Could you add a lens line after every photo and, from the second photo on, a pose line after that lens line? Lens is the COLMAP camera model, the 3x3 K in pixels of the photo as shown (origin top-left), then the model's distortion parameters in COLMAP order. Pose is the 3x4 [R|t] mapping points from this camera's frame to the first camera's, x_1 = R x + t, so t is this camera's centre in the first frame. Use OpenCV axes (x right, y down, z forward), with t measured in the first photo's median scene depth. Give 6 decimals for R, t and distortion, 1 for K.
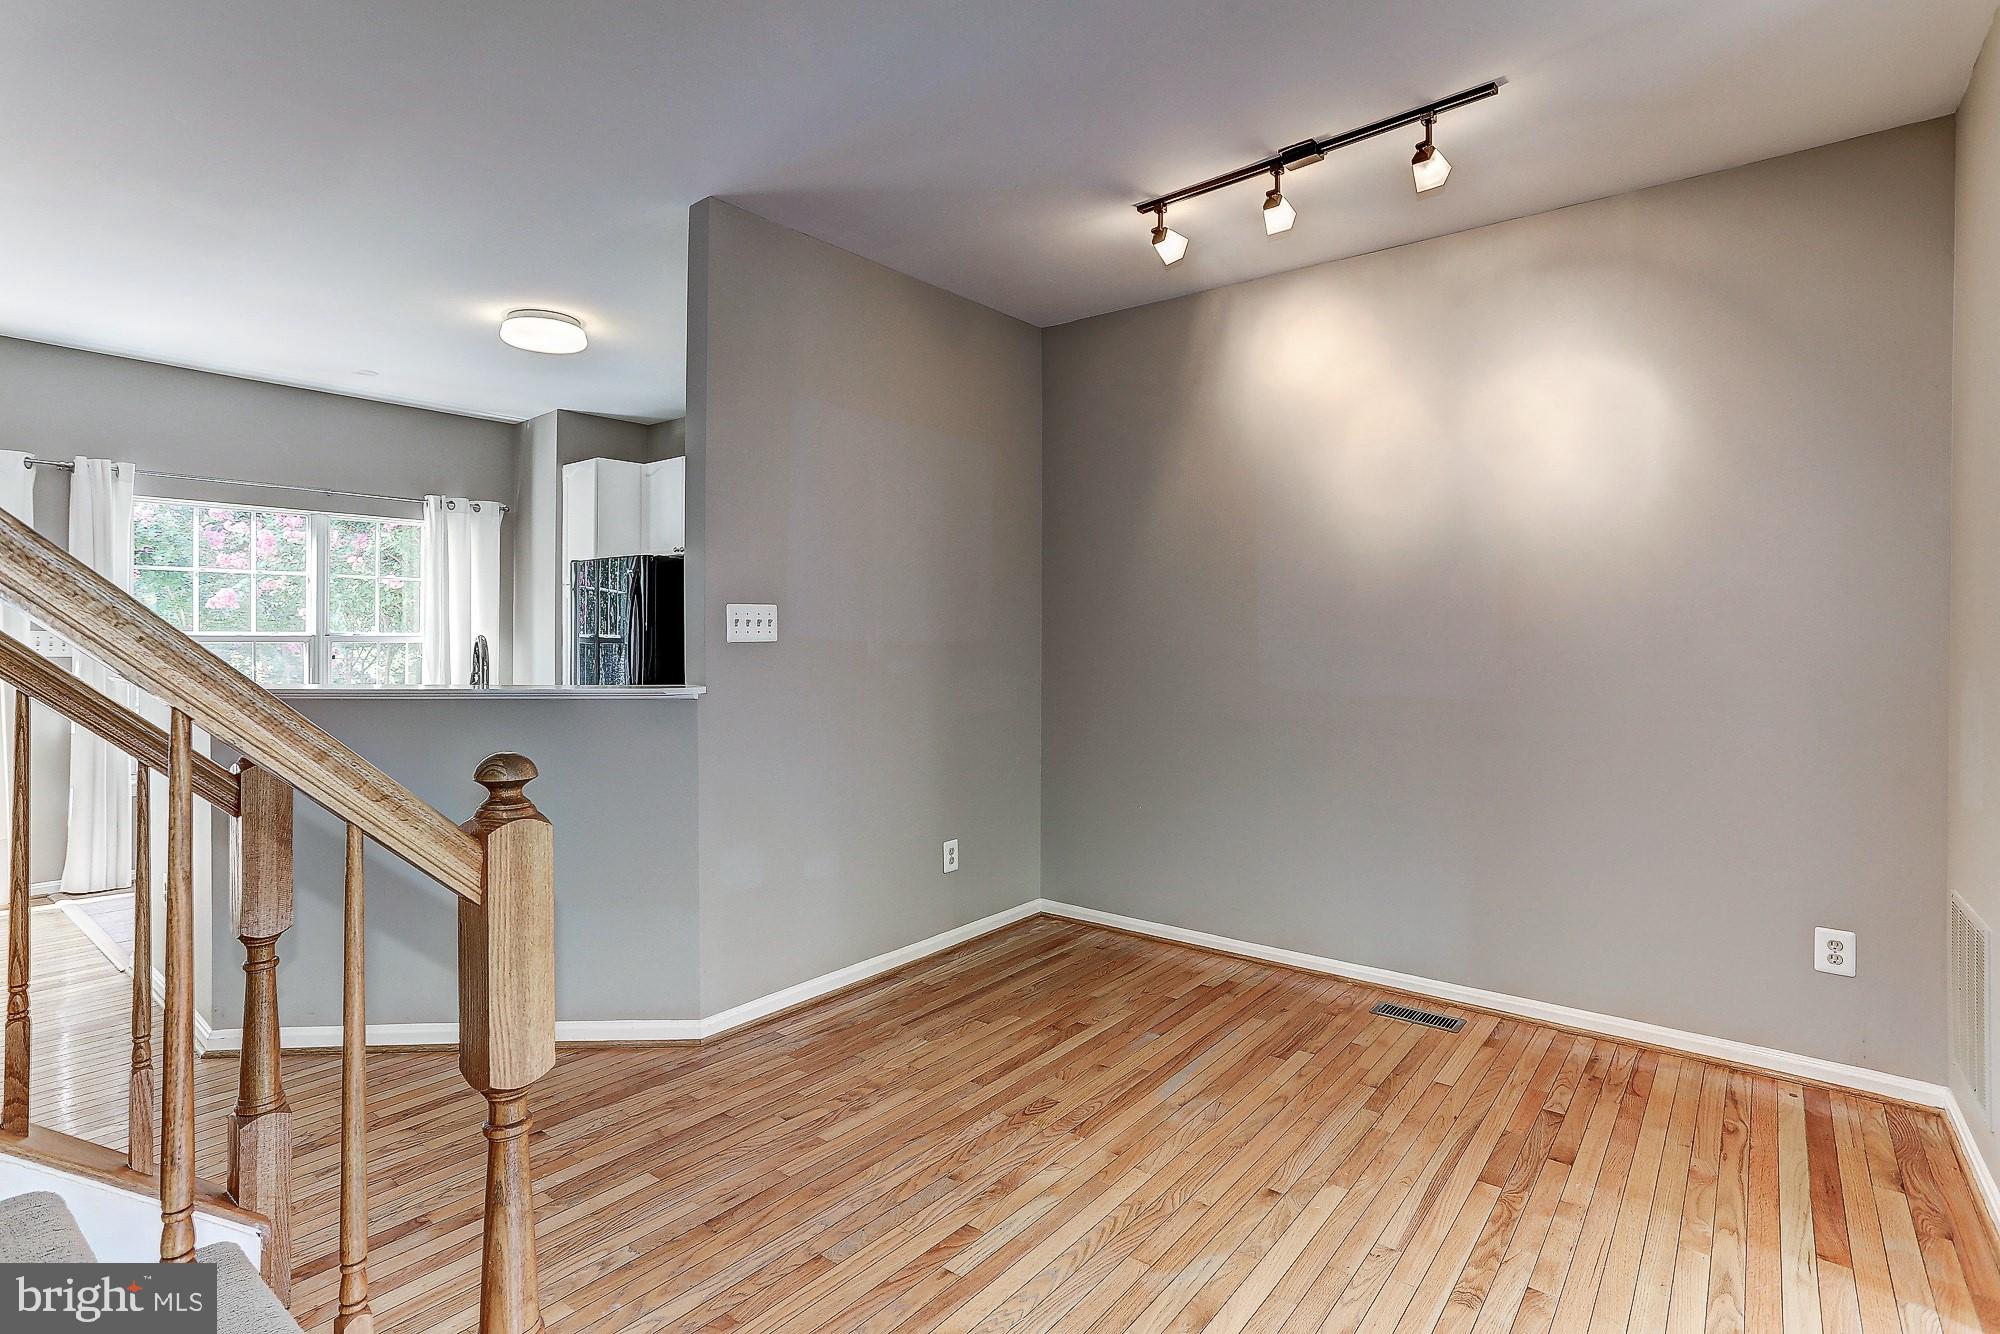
lens RADIAL K [[984.1, 0, 1003.4], [0, 984.1, 641.0], [0, 0, 1]] dist [-0.040680, 0.000336]
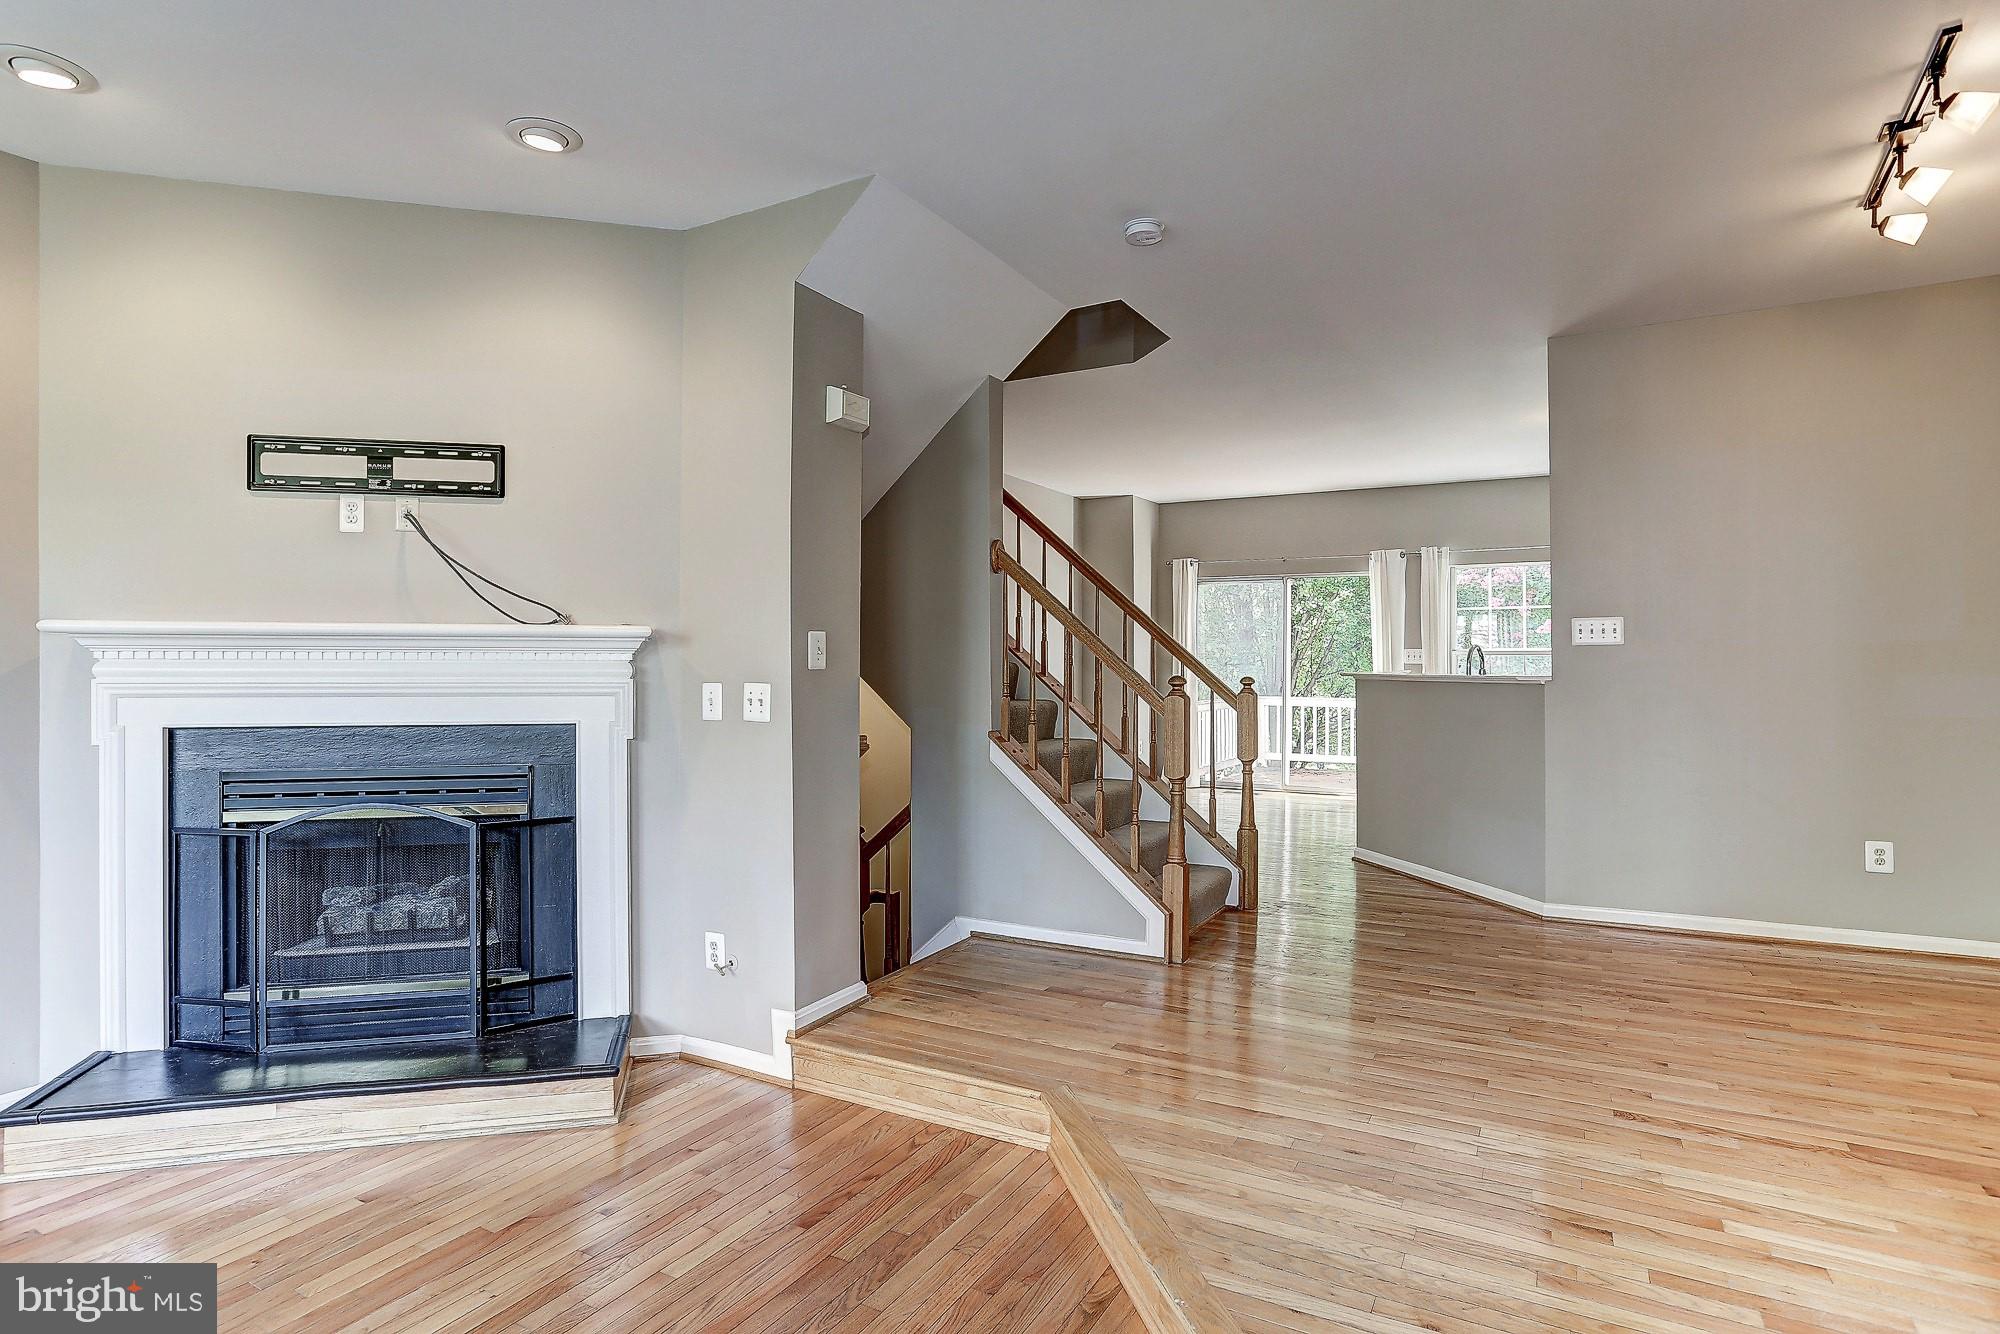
lens RADIAL K [[1026.1, 0, 1000.0], [0, 1026.1, 667.0], [0, 0, 1]] dist [-0.038482, 0.000185]
pose [[0.155337, -0.004217, -0.987853, 0.682941], [0.001171, 0.999991, -0.004085, 0.024511], [0.987861, -0.000522, 0.155340, -0.029242]]
